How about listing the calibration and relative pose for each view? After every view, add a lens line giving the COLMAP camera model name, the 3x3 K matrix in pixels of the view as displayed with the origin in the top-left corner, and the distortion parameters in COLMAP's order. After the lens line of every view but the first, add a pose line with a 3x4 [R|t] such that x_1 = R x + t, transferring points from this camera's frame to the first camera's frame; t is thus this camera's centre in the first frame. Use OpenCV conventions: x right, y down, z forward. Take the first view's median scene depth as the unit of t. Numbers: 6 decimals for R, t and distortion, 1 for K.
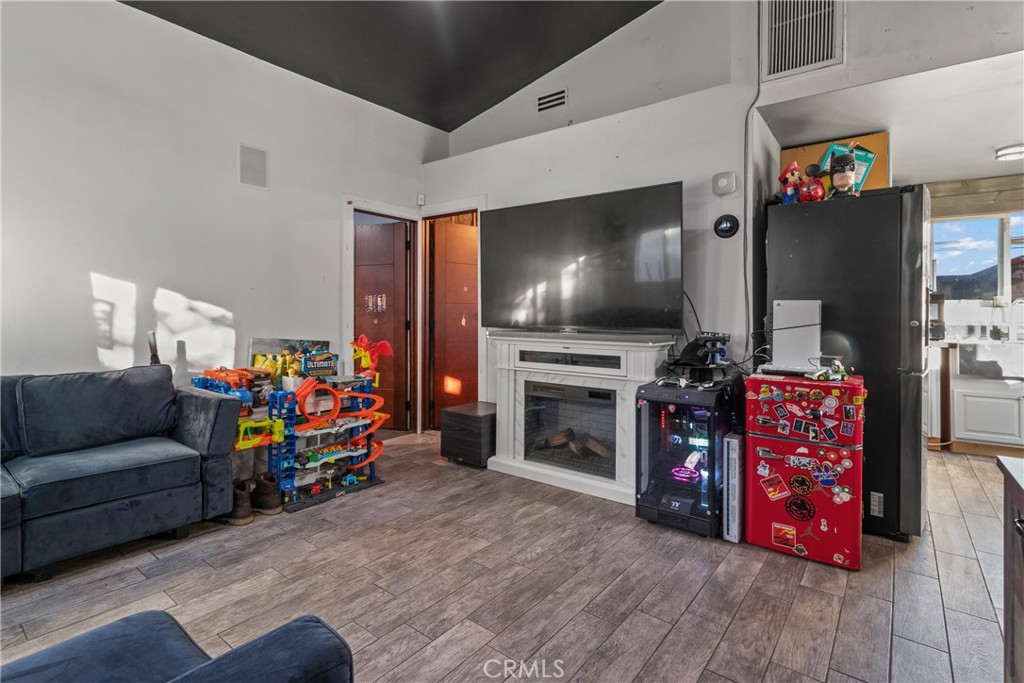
lens RADIAL K [[487.5, 0, 511.0], [0, 487.5, 310.8], [0, 0, 1]] dist [0.001317, 0.000236]
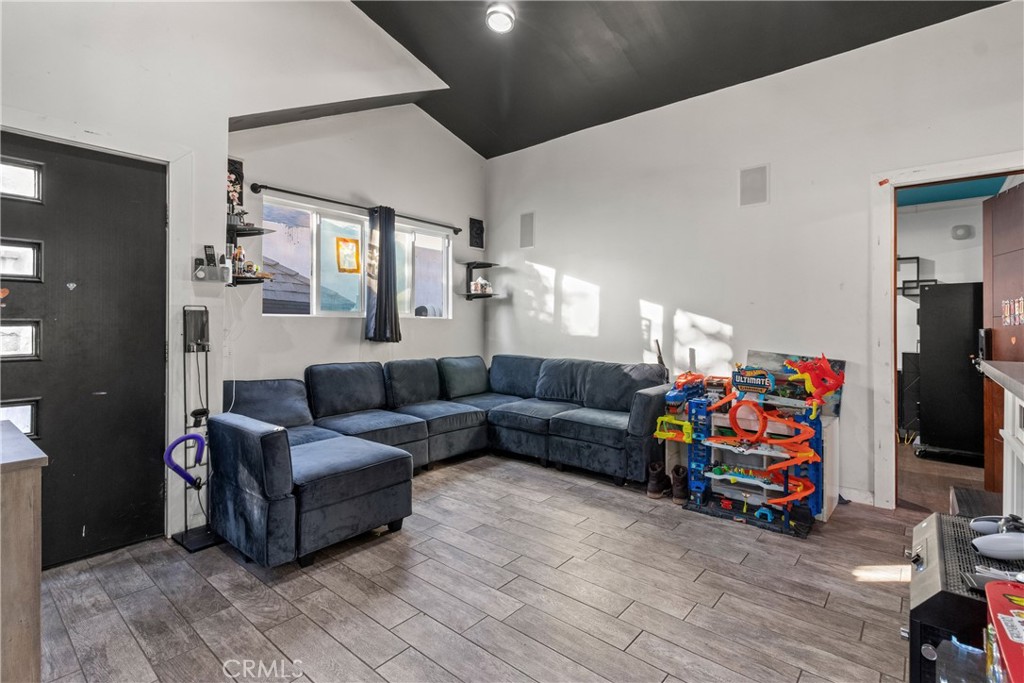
lens RADIAL K [[481.5, 0, 516.2], [0, 481.5, 322.8], [0, 0, 1]] dist [0.001658, 0.000213]
pose [[-0.023147, -0.007797, -0.999702, 0.631072], [0.001207, 0.999969, -0.007827, 0.004805], [0.999731, -0.001388, -0.023137, 0.637514]]
